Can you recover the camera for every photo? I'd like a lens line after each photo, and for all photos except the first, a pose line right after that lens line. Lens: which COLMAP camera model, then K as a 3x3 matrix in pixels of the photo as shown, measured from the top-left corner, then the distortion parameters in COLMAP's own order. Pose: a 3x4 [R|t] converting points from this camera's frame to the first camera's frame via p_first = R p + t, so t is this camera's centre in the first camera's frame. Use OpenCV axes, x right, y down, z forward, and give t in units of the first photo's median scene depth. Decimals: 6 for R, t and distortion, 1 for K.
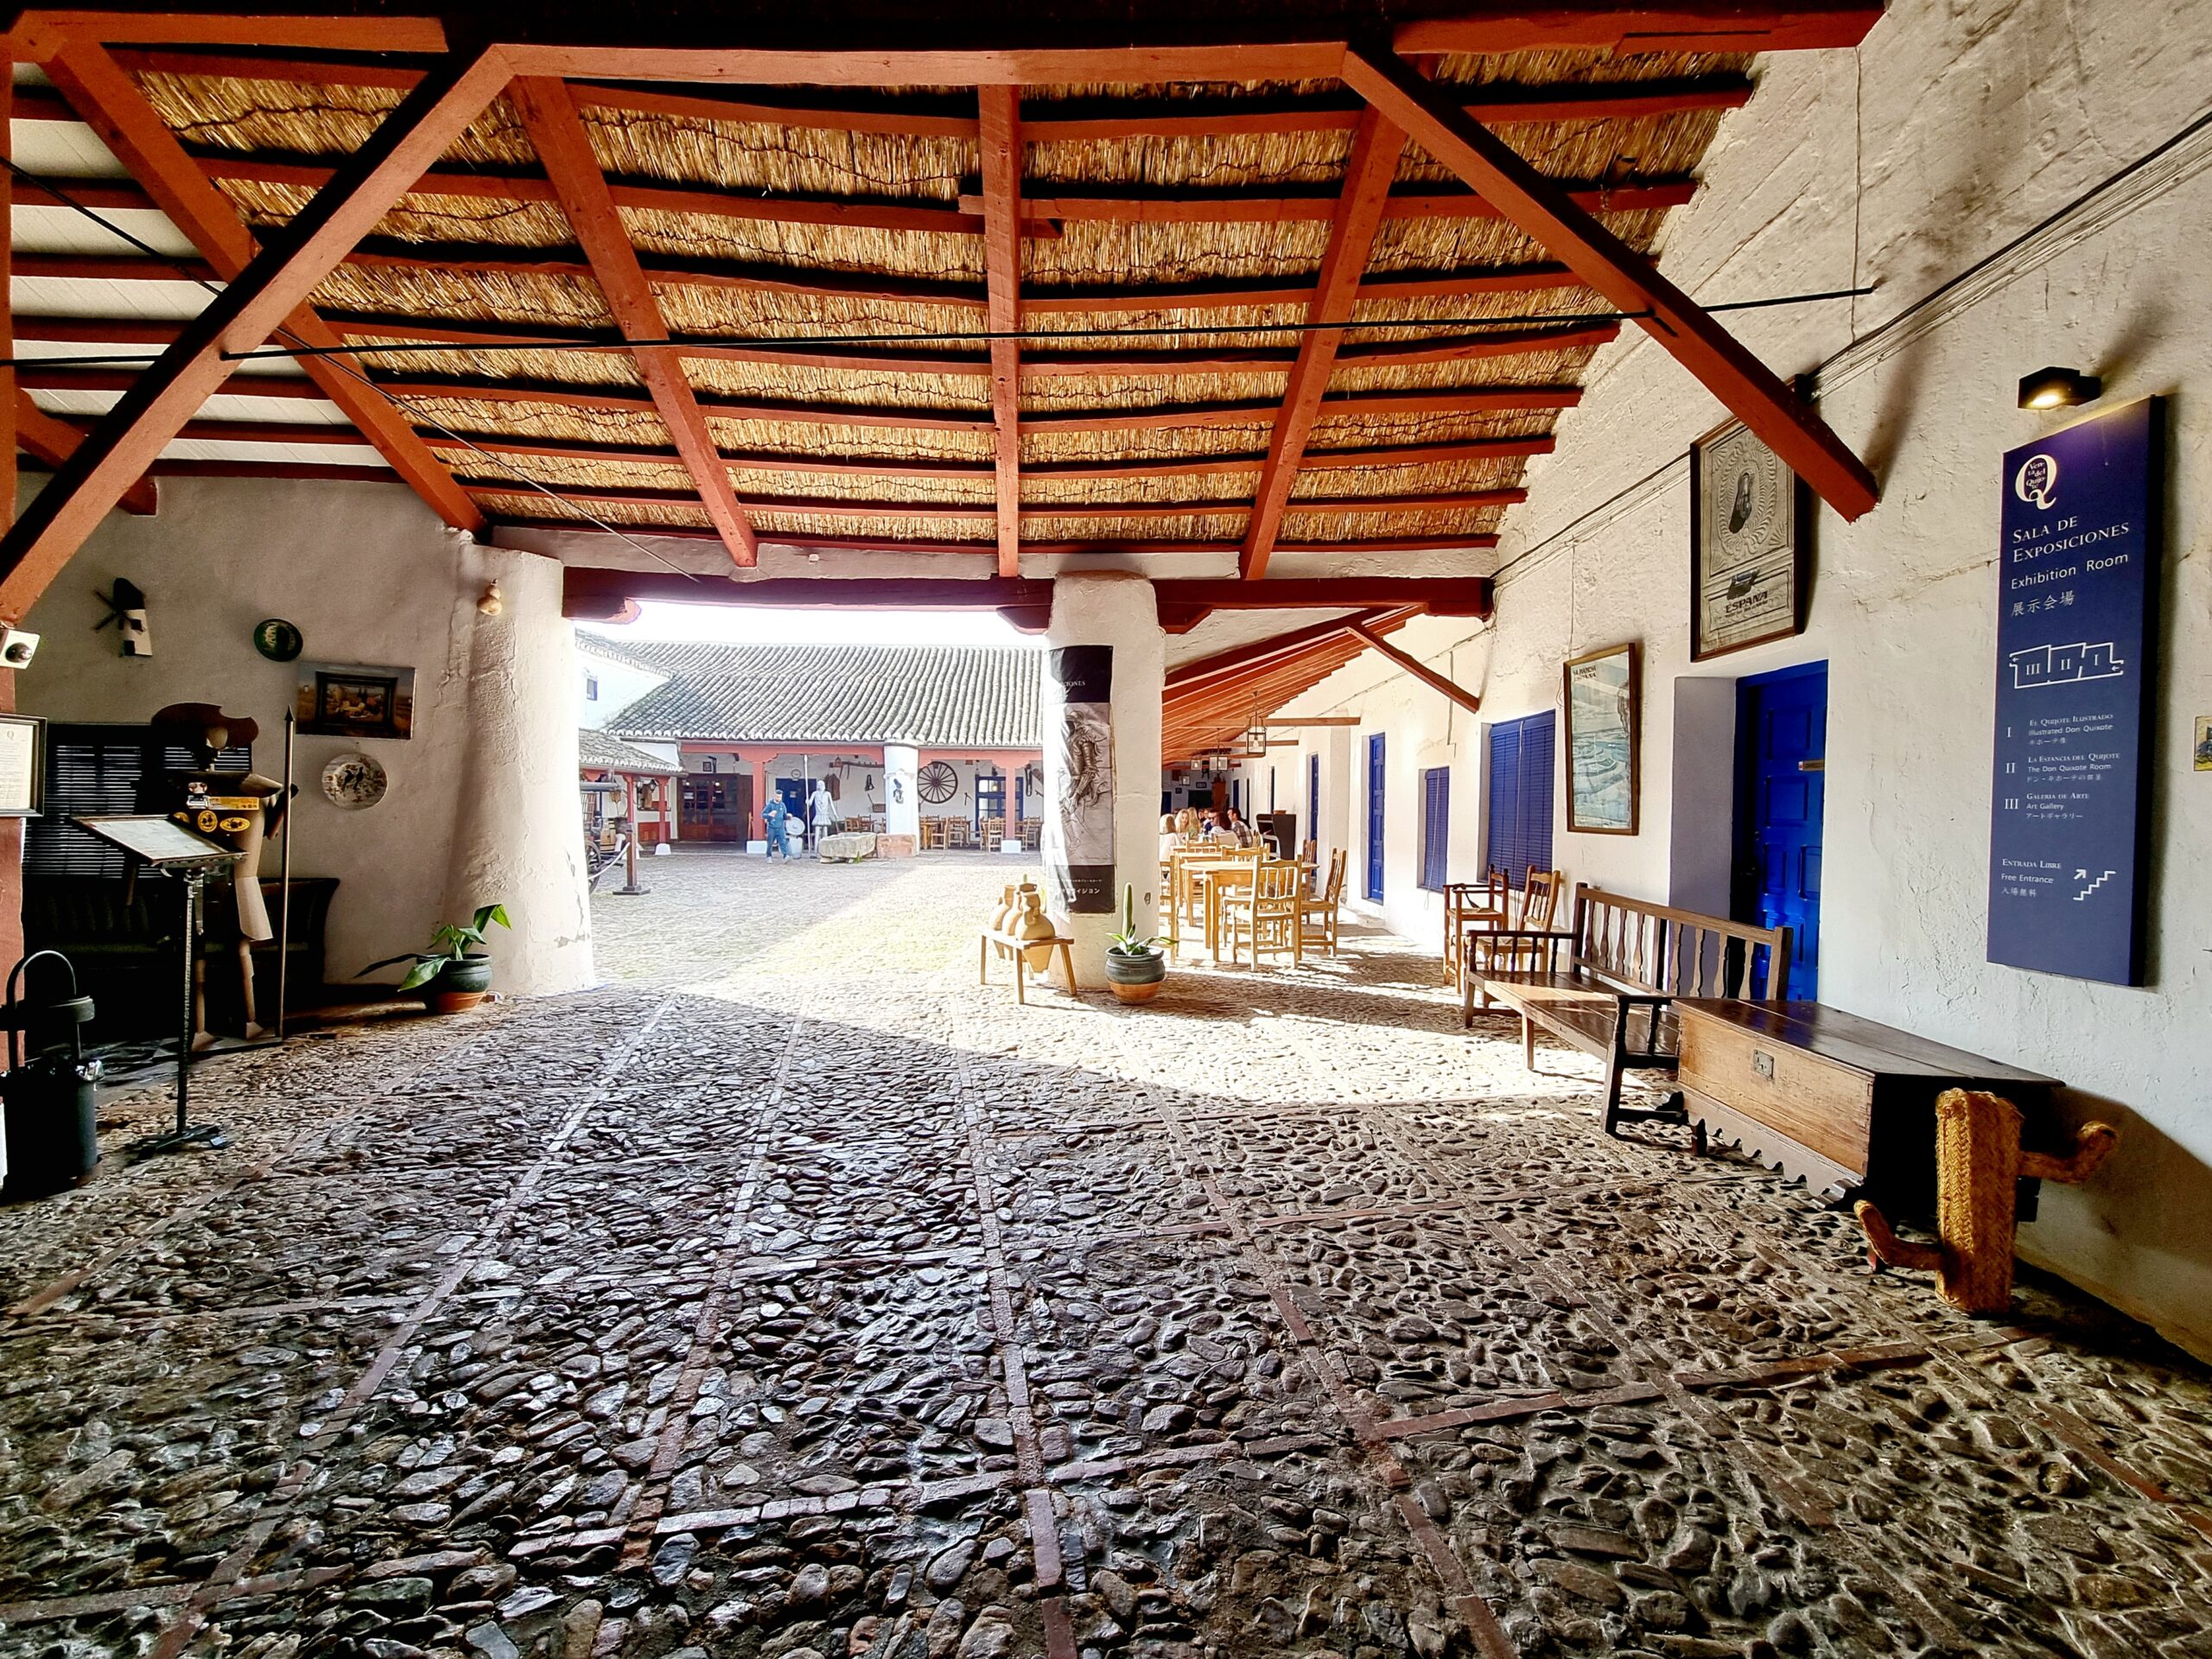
lens RADIAL K [[905.3, 0, 1120.5], [0, 905.3, 842.4], [0, 0, 1]] dist [0.006425, -0.003841]
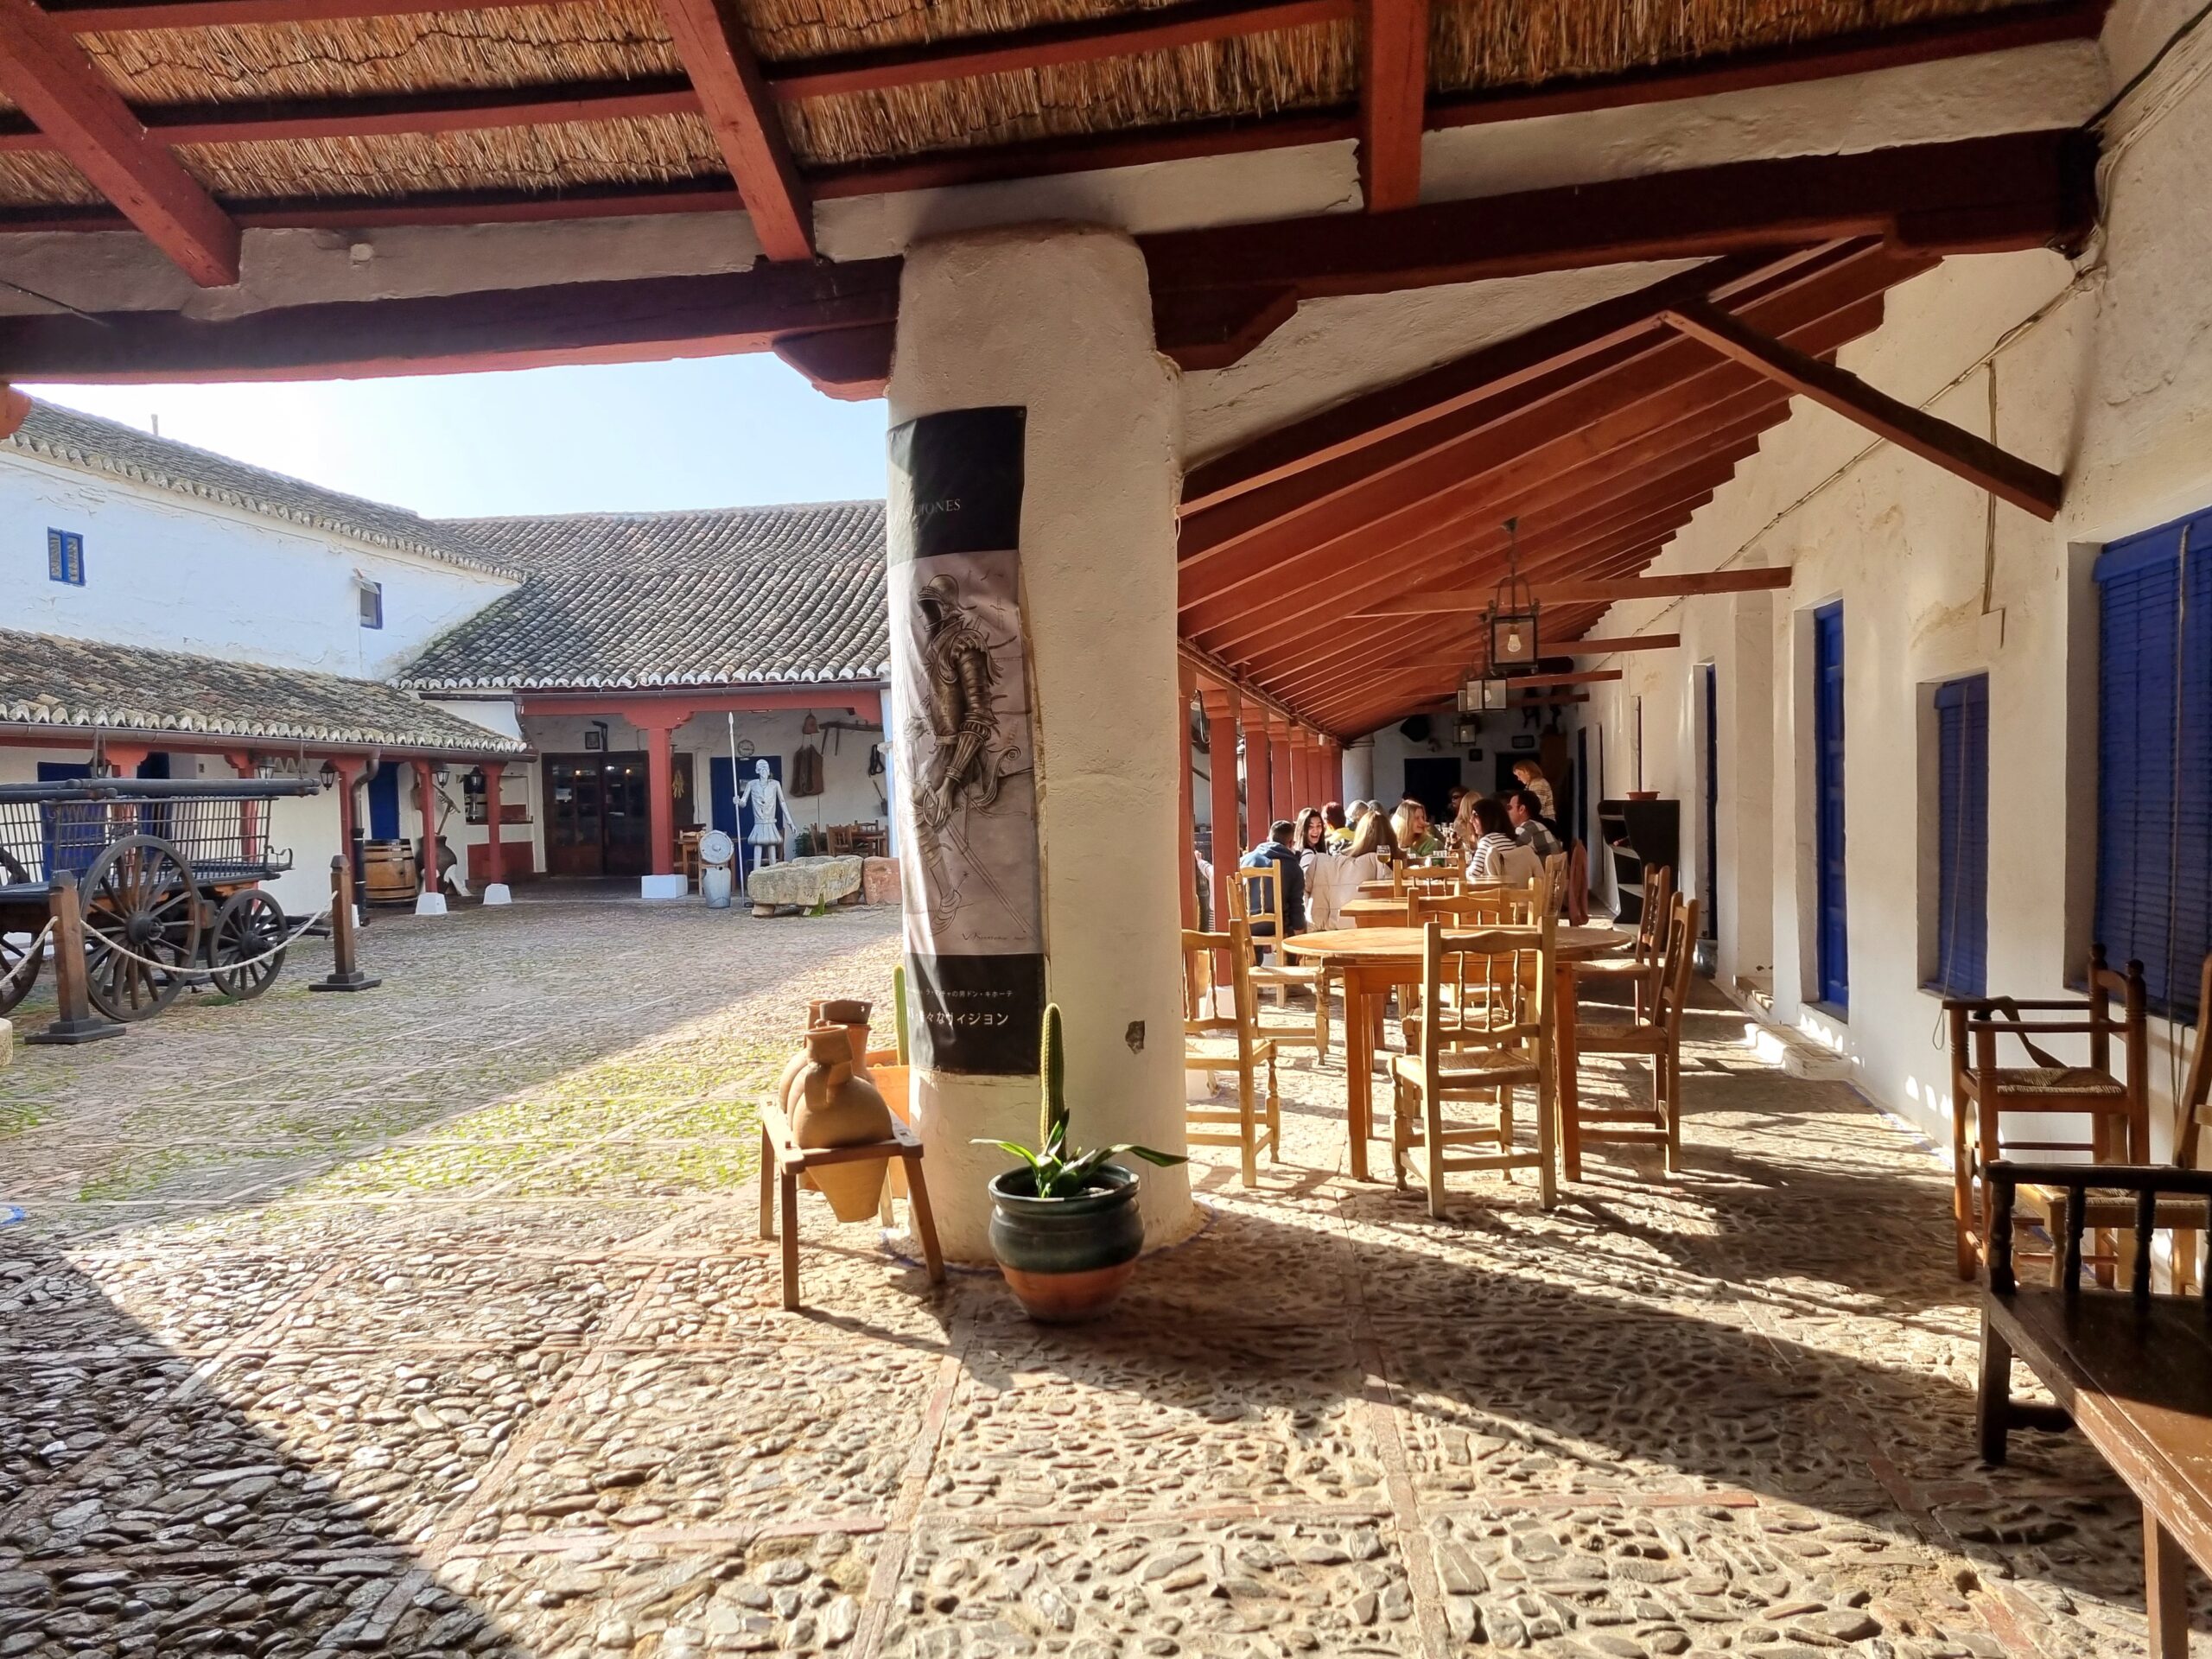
lens RADIAL K [[1670.1, 0, 1079.2], [0, 1670.1, 862.6], [0, 0, 1]] dist [0.053844, -0.020529]
pose [[0.978821, -0.021610, -0.203576, 0.164089], [0.022145, 0.999755, 0.000350, -0.015967], [0.203519, -0.004850, 0.979059, 0.287905]]
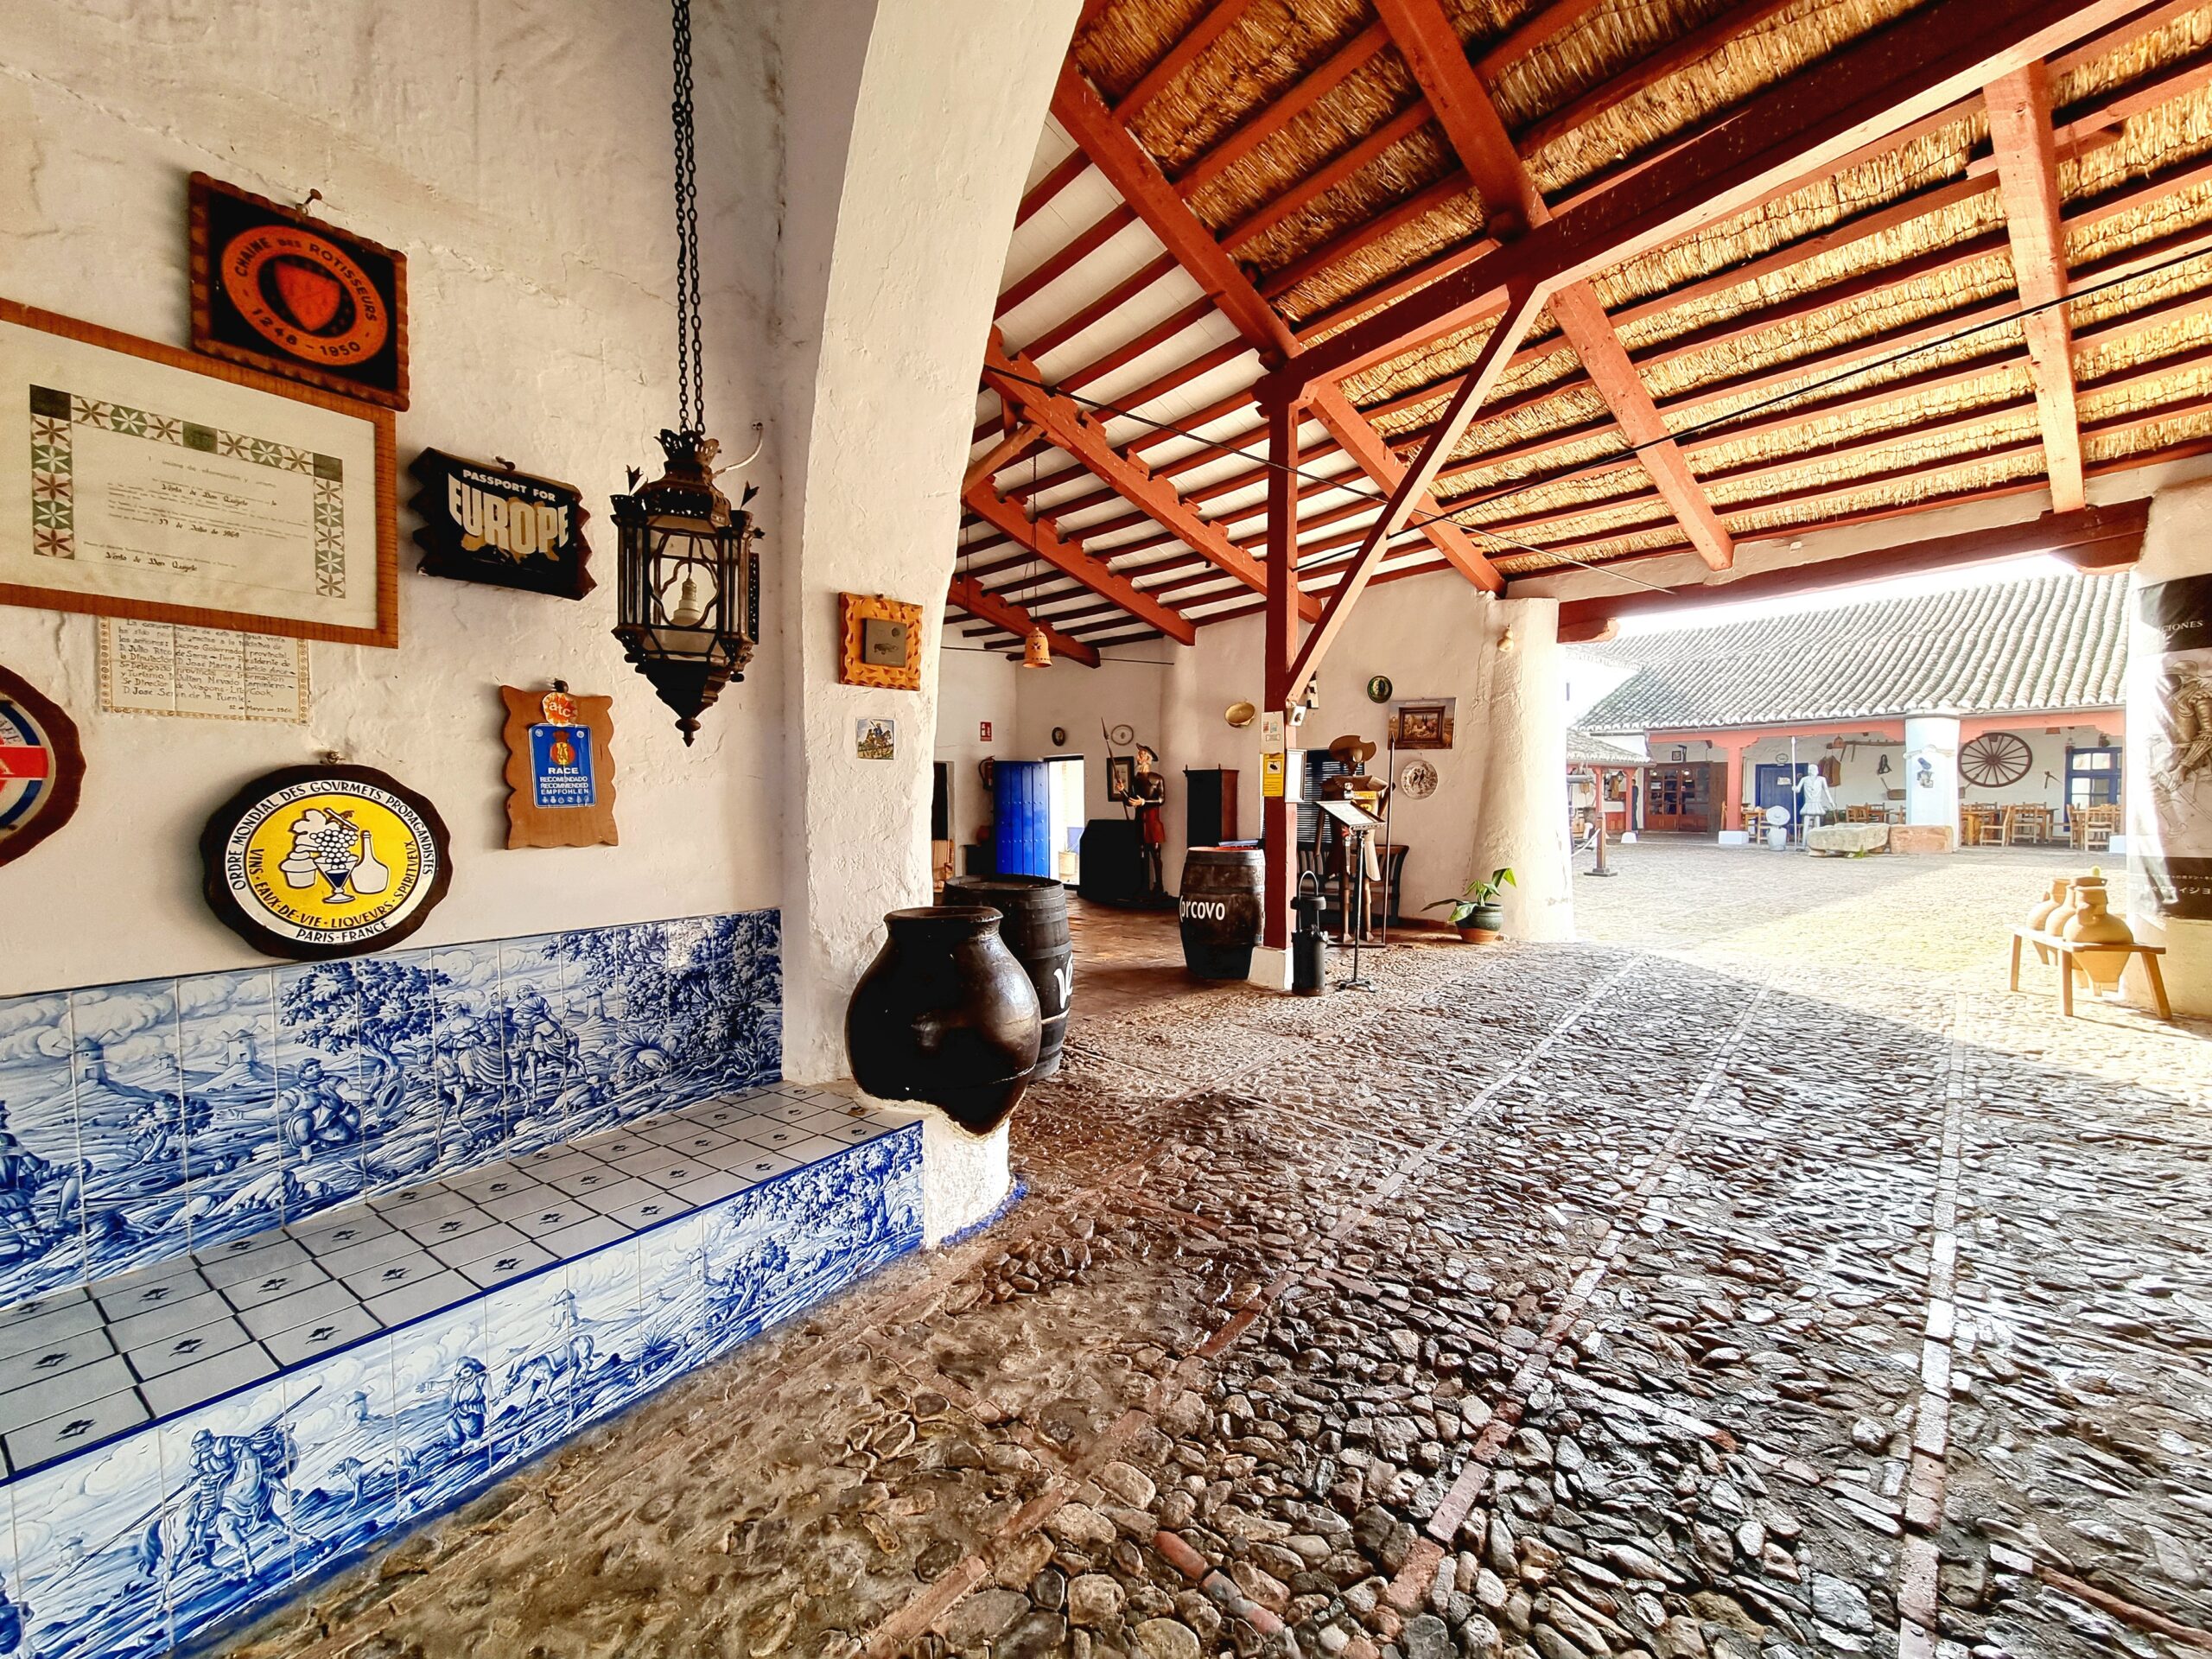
lens RADIAL K [[905.3, 0, 1116.9], [0, 905.3, 834.0], [0, 0, 1]] dist [0.006425, -0.003841]
pose [[0.558384, 0.016922, -0.829410, 0.091415], [-0.017825, 0.999806, 0.008398, 0.015806], [0.829391, 0.010095, 0.558577, -0.207957]]
